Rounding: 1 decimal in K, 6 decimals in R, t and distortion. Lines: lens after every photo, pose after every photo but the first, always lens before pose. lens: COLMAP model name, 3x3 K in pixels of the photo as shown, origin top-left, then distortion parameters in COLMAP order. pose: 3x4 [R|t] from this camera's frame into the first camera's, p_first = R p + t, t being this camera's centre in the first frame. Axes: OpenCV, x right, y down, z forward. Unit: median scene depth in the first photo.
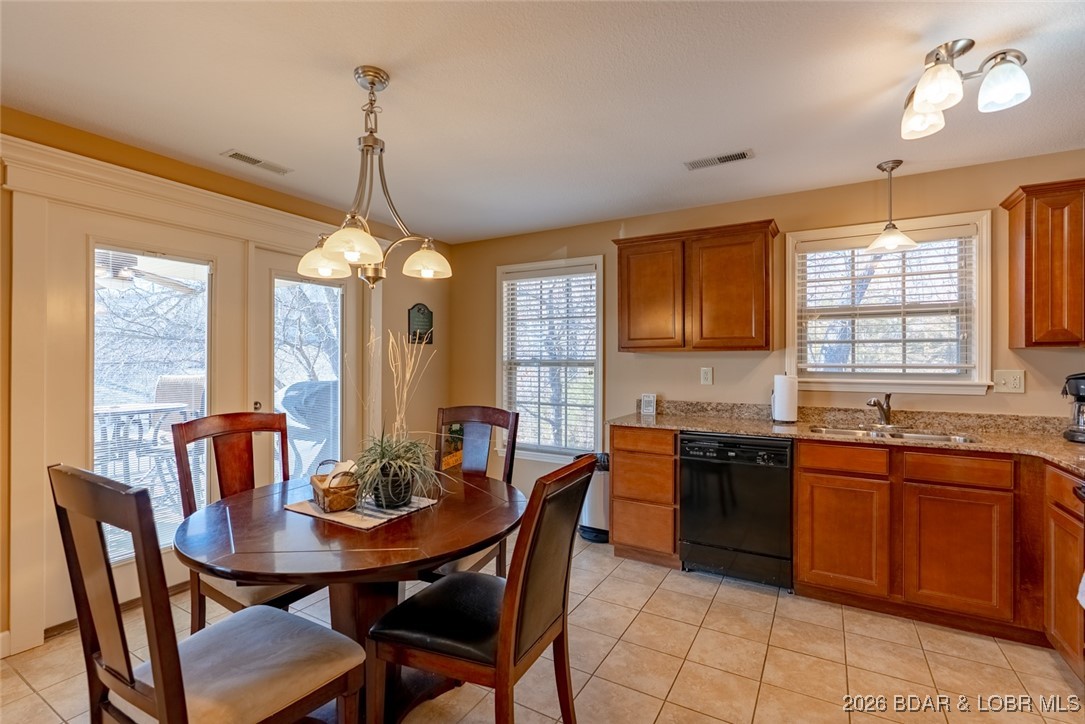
lens RADIAL K [[492.2, 0, 537.5], [0, 492.2, 361.8], [0, 0, 1]] dist [-0.009707, 0.003398]
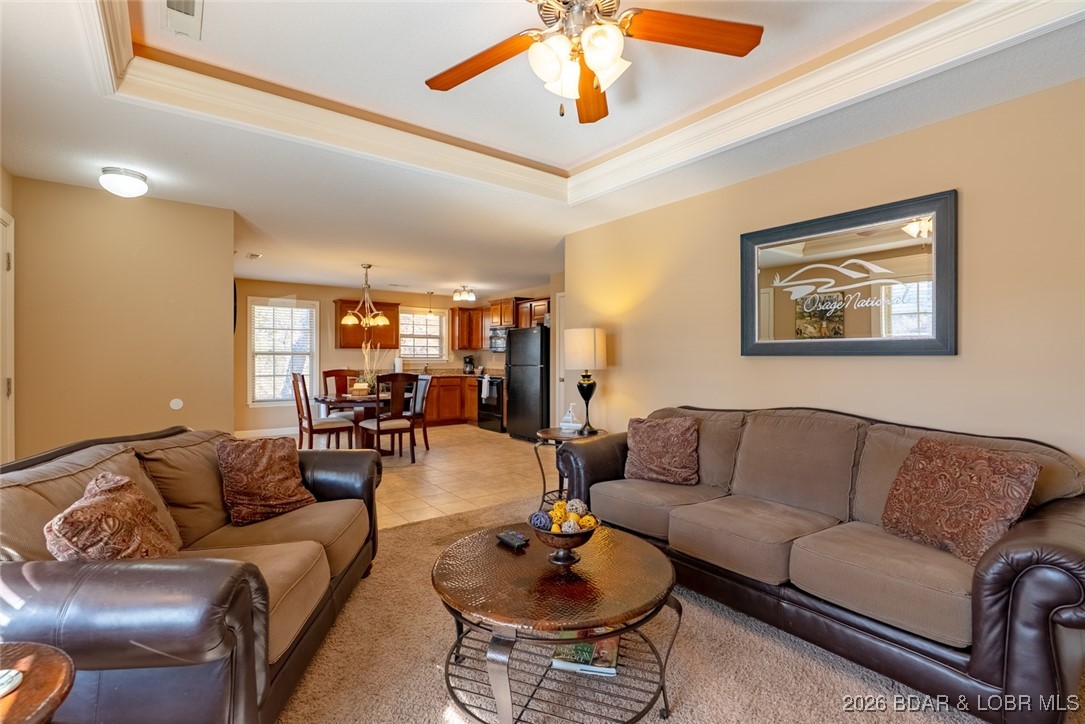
lens RADIAL K [[492.2, 0, 545.2], [0, 492.2, 360.4], [0, 0, 1]] dist [-0.009707, 0.003398]
pose [[0.371467, -0.008426, 0.928408, -1.910497], [-0.000777, 0.999956, 0.009386, 0.015176], [-0.928446, -0.004208, 0.371444, -0.868935]]
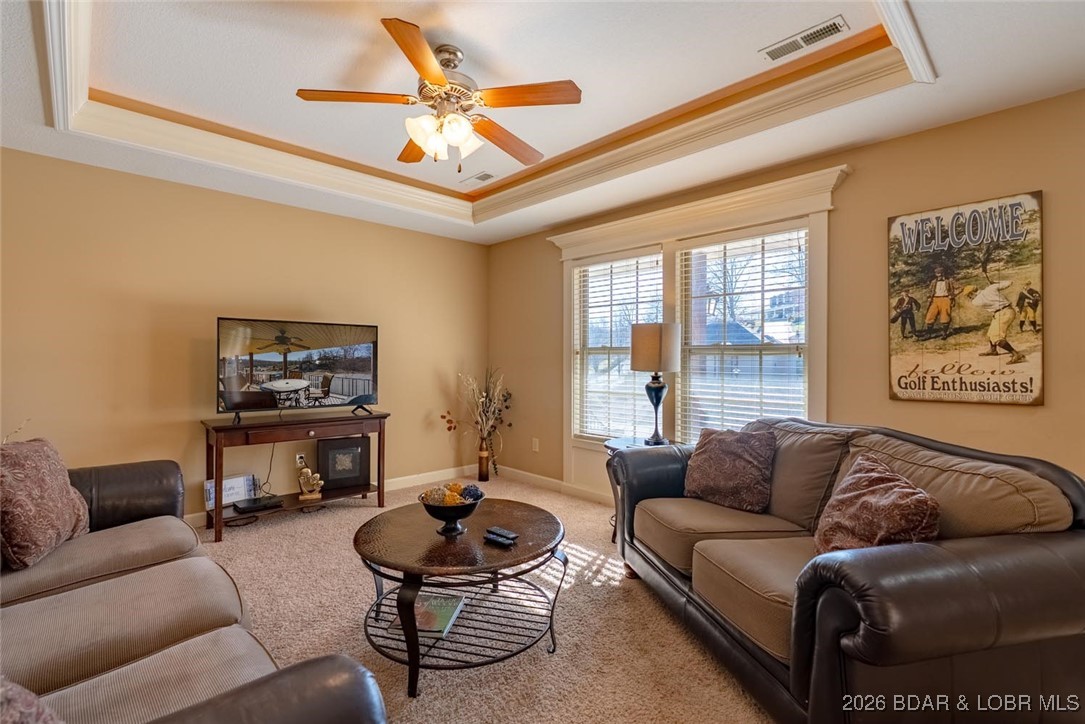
lens RADIAL K [[492.2, 0, 542.6], [0, 492.2, 359.7], [0, 0, 1]] dist [-0.009707, 0.003398]
pose [[-0.267326, 0.004011, -0.963598, -0.637567], [-0.003972, 0.999978, 0.005265, 0.026231], [0.963598, 0.005235, -0.267304, -0.329574]]
